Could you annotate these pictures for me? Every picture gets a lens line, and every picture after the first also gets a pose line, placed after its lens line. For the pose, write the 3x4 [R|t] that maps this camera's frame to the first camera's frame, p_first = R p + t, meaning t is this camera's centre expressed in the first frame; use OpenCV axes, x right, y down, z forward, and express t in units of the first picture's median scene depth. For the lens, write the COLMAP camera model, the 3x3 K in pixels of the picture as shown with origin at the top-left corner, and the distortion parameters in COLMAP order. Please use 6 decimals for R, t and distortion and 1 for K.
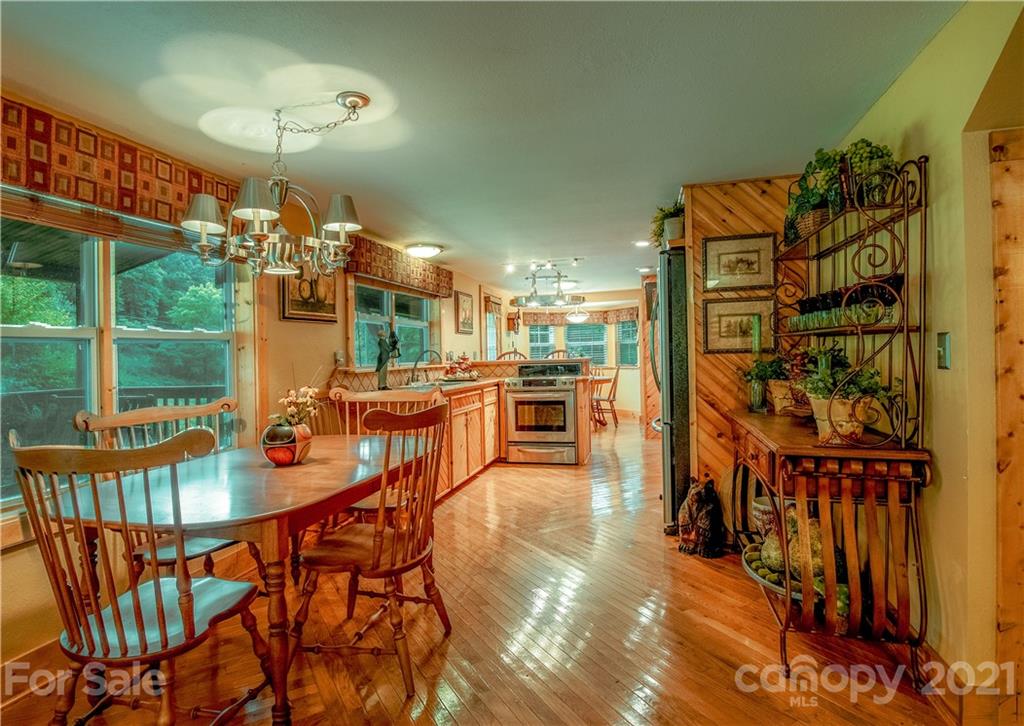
lens RADIAL K [[522.9, 0, 512.1], [0, 522.9, 361.9], [0, 0, 1]] dist [-0.002327, -0.000044]
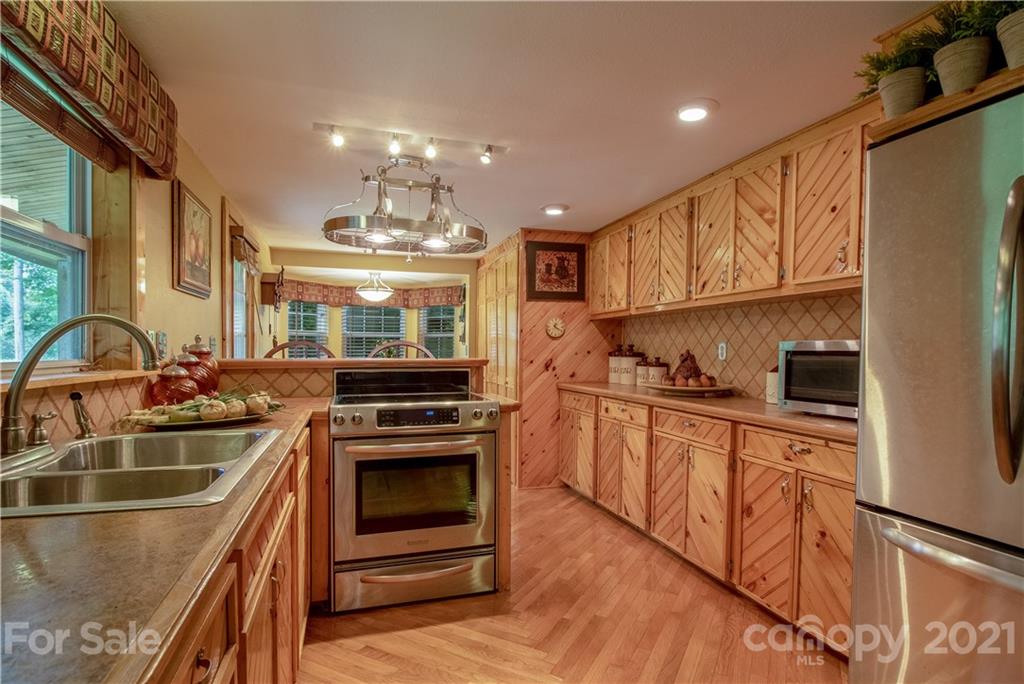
lens RADIAL K [[494.0, 0, 491.1], [0, 494.0, 369.1], [0, 0, 1]] dist [0.002539, -0.000183]
pose [[0.855160, 0.011243, 0.518243, -0.101853], [-0.022399, 0.999632, 0.015274, -0.005473], [-0.517880, -0.024670, 0.855097, 0.598131]]
